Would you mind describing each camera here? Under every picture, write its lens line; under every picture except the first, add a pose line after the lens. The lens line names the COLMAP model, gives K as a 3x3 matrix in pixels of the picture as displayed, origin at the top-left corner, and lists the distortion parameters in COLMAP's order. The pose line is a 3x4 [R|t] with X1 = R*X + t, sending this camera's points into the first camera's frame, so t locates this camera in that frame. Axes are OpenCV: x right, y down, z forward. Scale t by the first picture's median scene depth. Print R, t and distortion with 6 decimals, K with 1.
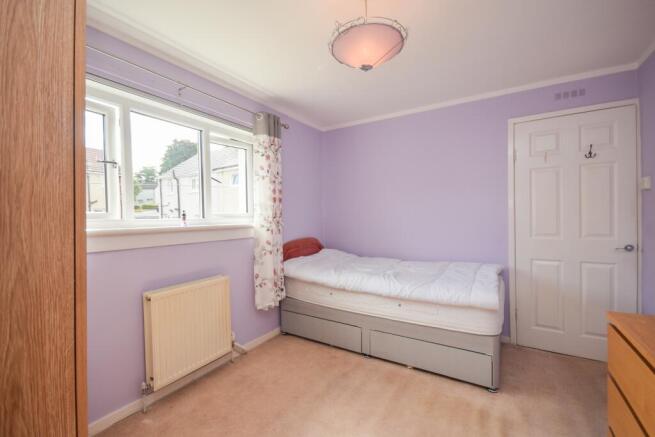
lens RADIAL K [[288.0, 0, 327.5], [0, 288.0, 218.5], [0, 0, 1]] dist [-0.000941, -0.000049]
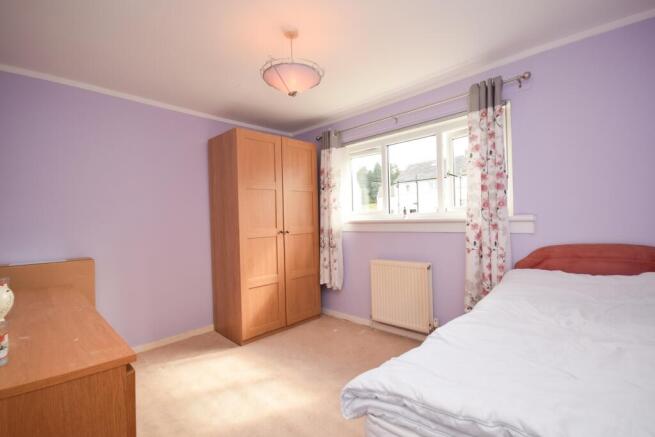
lens RADIAL K [[288.0, 0, 327.5], [0, 288.0, 218.5], [0, 0, 1]] dist [-0.000941, -0.000049]
pose [[-0.207956, 0.015200, -0.978020, 0.699970], [0.023818, 0.999661, 0.010472, 0.002331], [0.977848, -0.021116, -0.208248, 0.746905]]
